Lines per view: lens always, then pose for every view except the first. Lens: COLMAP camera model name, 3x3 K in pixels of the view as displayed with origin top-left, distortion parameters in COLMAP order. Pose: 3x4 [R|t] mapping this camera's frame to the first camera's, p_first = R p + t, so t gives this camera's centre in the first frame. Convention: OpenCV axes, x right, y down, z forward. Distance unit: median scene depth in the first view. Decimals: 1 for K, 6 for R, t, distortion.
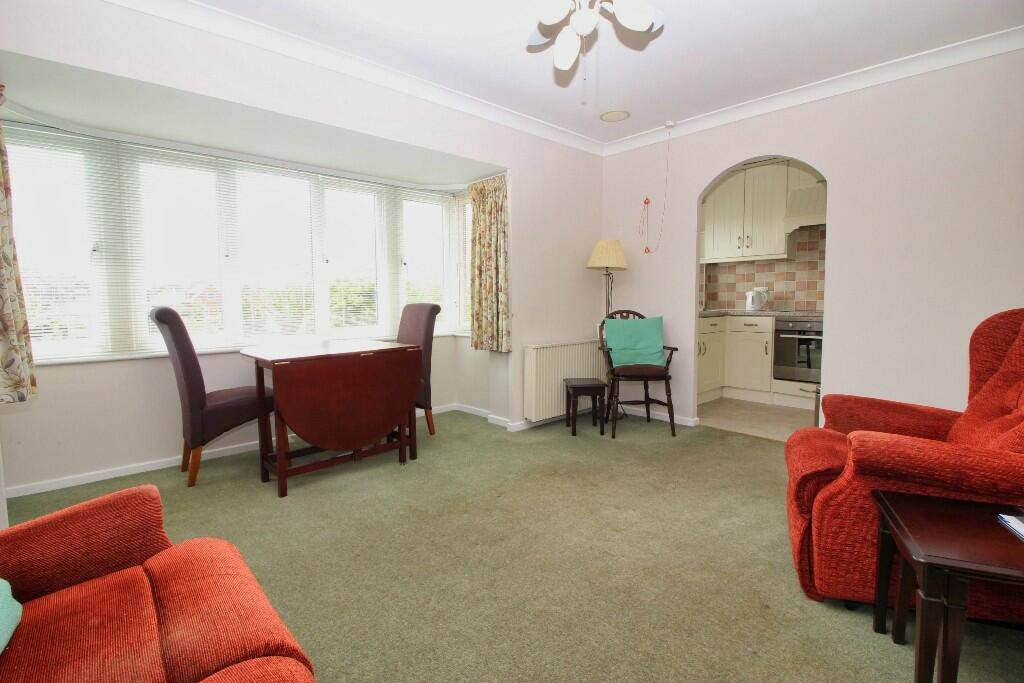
lens RADIAL K [[479.7, 0, 513.9], [0, 479.7, 329.5], [0, 0, 1]] dist [-0.003283, -0.012932]
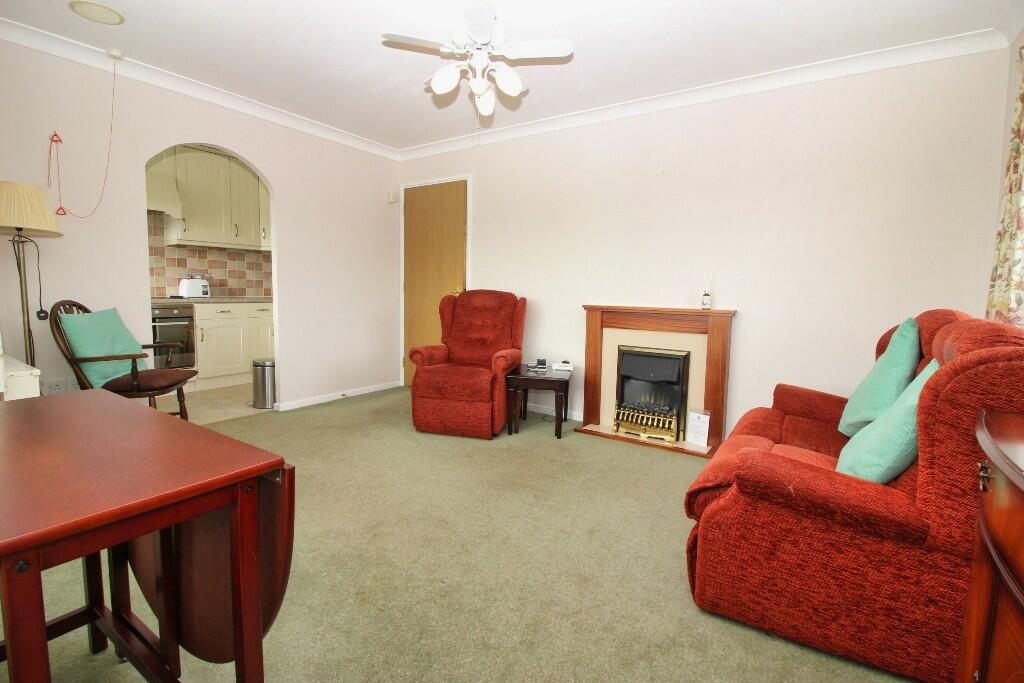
lens RADIAL K [[479.7, 0, 513.9], [0, 479.7, 329.5], [0, 0, 1]] dist [-0.003283, -0.012932]
pose [[-0.229801, -0.085409, 0.969483, -0.576595], [0.050883, 0.993725, 0.099606, -0.038334], [-0.971907, 0.072220, -0.224013, 0.589543]]
